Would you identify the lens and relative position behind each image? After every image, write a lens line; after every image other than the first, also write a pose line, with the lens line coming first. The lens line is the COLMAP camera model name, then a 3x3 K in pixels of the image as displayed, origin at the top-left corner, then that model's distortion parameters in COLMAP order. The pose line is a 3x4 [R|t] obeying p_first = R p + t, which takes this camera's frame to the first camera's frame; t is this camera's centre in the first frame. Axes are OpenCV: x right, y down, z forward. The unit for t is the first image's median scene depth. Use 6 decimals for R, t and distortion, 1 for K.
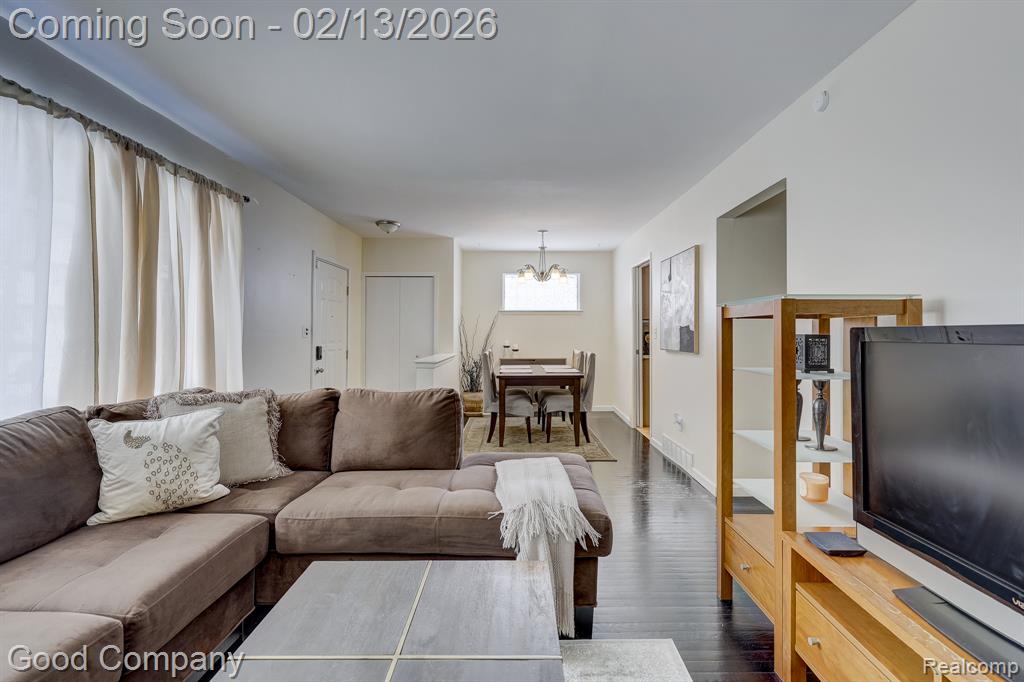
lens RADIAL K [[450.4, 0, 530.3], [0, 450.4, 337.9], [0, 0, 1]] dist [-0.002128, -0.000039]
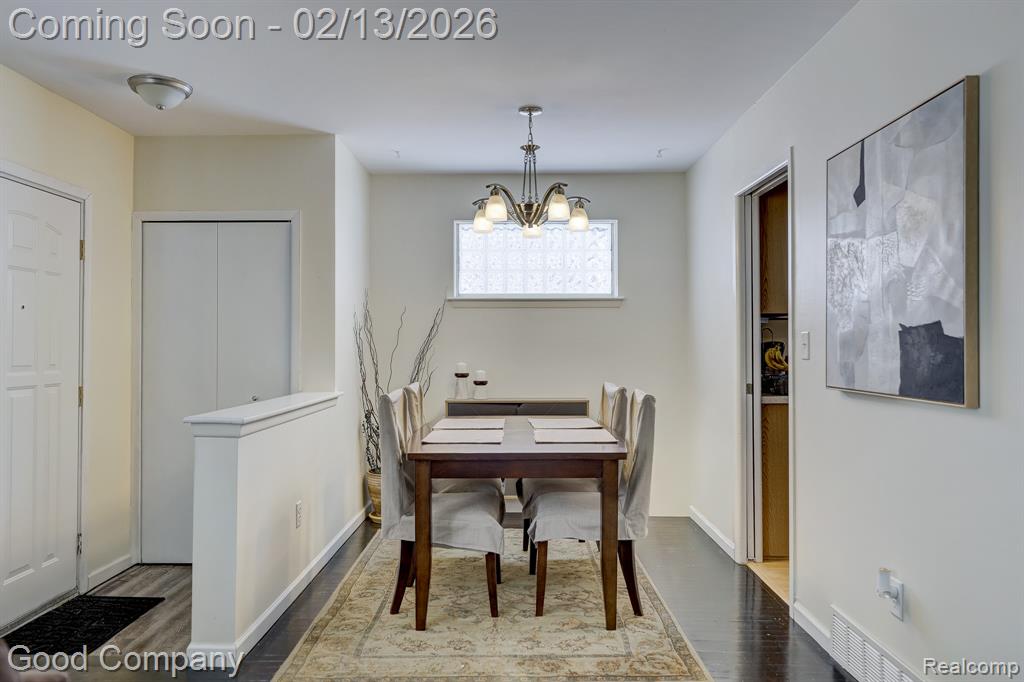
lens RADIAL K [[796.0, 0, 512.0], [0, 796.0, 341.0], [0, 0, 1]] dist [-0.001474, 0.000571]
pose [[0.999709, -0.000734, -0.024112, 0.030389], [0.000289, 0.999830, -0.018437, -0.001383], [0.024121, 0.018424, 0.999539, 0.258983]]
